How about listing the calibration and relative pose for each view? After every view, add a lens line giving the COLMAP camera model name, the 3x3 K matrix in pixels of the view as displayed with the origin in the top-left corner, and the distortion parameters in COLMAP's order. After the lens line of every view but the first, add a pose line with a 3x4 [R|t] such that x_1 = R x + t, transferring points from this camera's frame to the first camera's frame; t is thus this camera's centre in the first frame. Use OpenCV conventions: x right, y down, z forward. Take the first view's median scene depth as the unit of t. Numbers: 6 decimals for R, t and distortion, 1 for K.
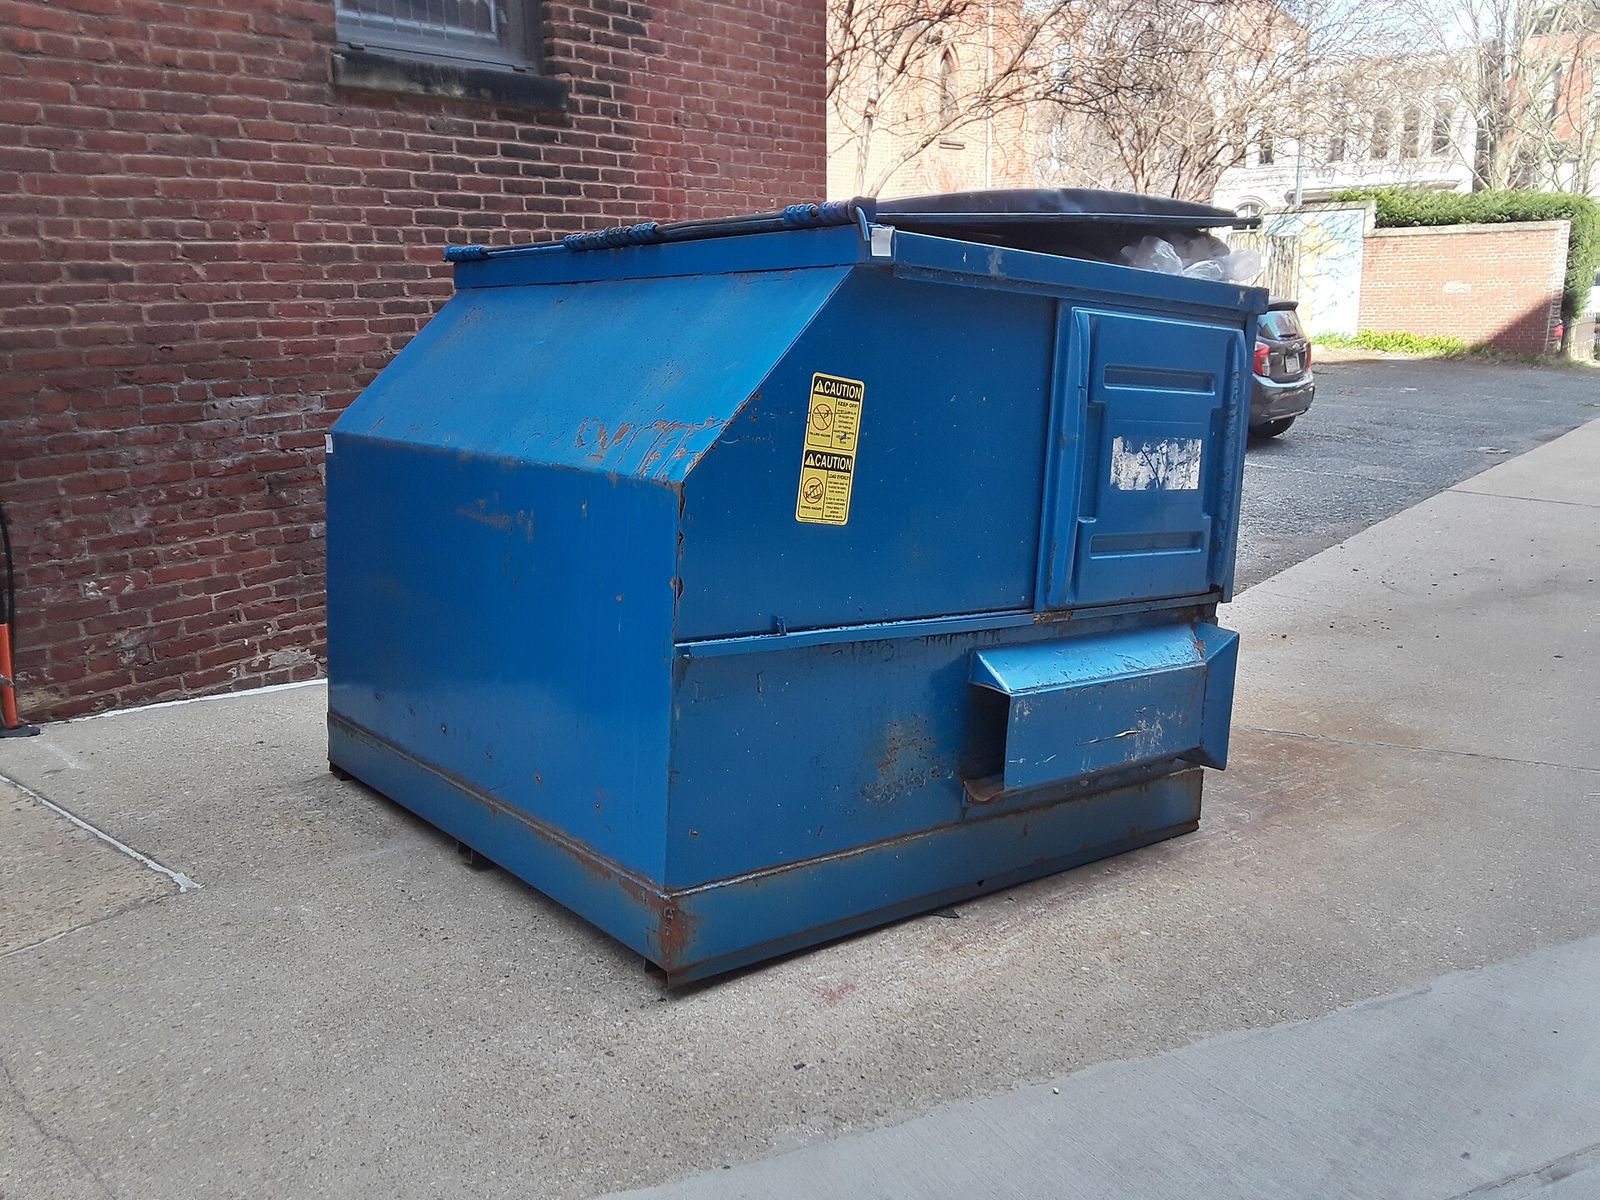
lens RADIAL K [[1339.3, 0, 800.0], [0, 1339.3, 600.0], [0, 0, 1]] dist [0.108036, -0.189270]
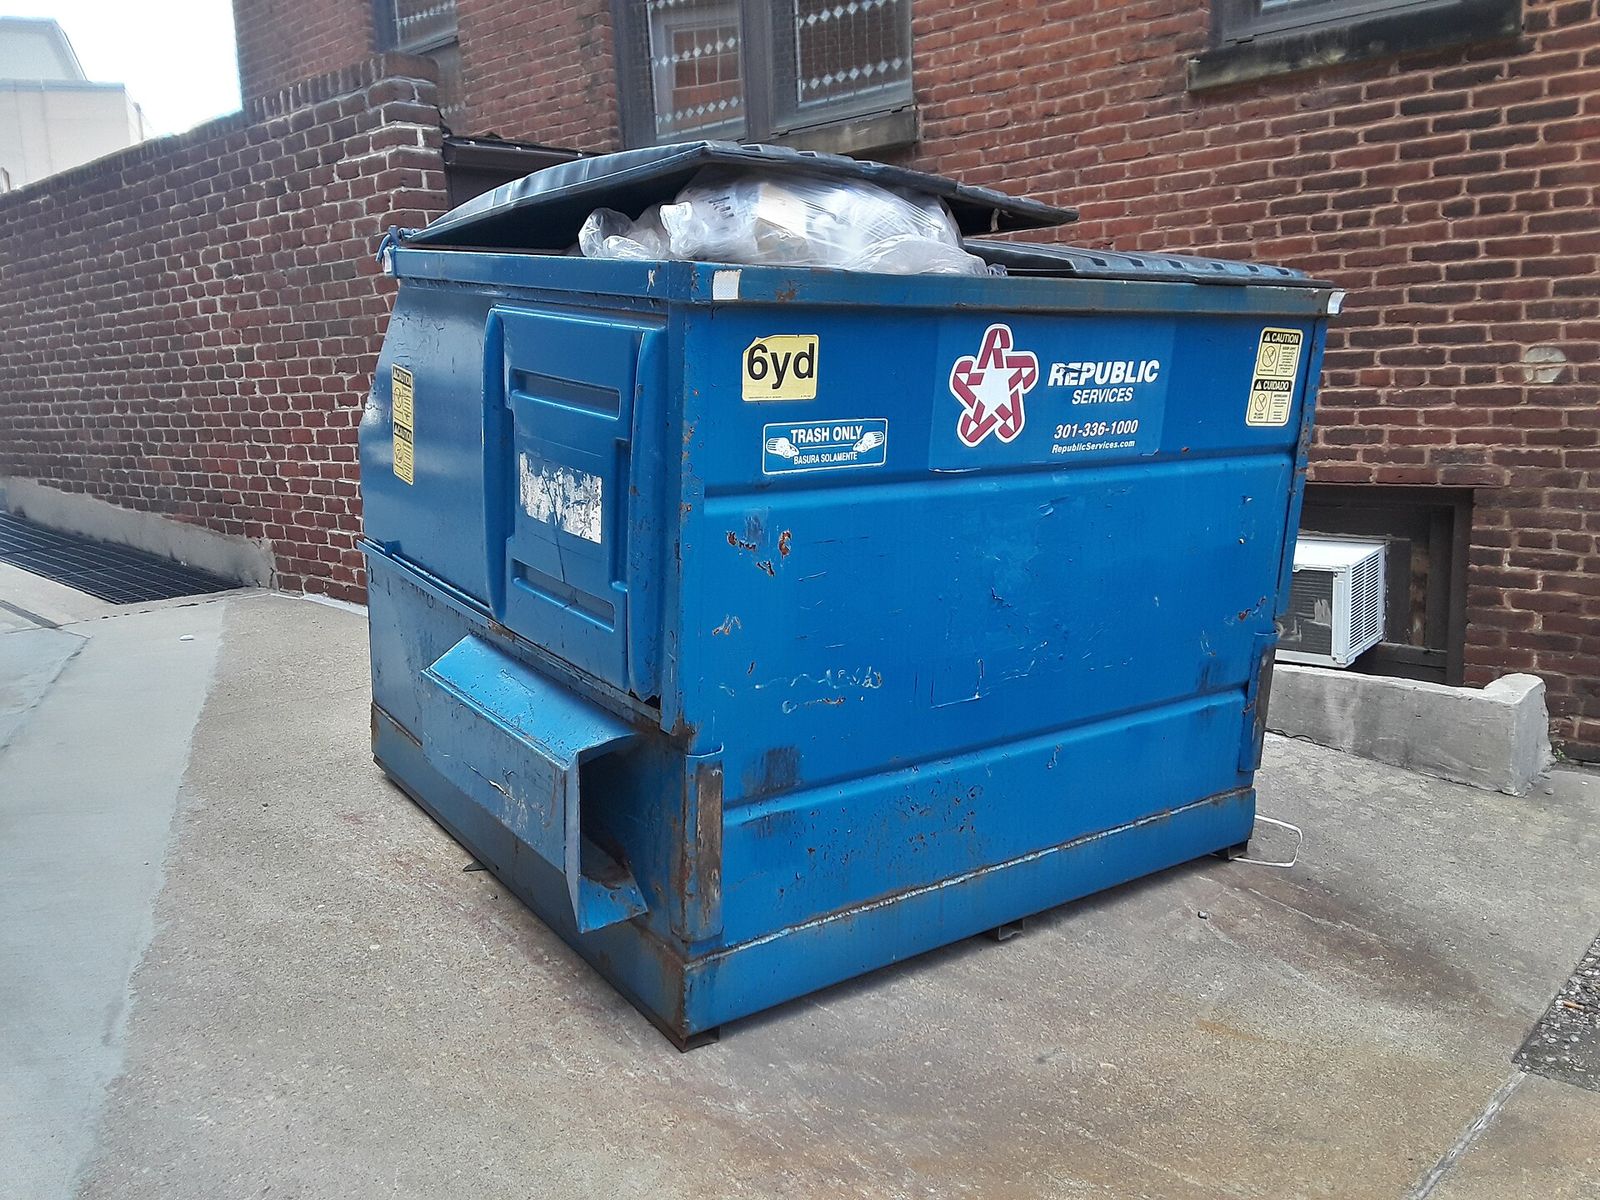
lens RADIAL K [[1318.5, 0, 800.0], [0, 1318.5, 600.0], [0, 0, 1]] dist [0.123321, -0.224748]
pose [[-0.076120, 0.190389, -0.978753, 0.742296], [-0.191931, 0.960446, 0.201755, -0.162980], [0.978452, 0.203210, -0.036568, 0.844315]]
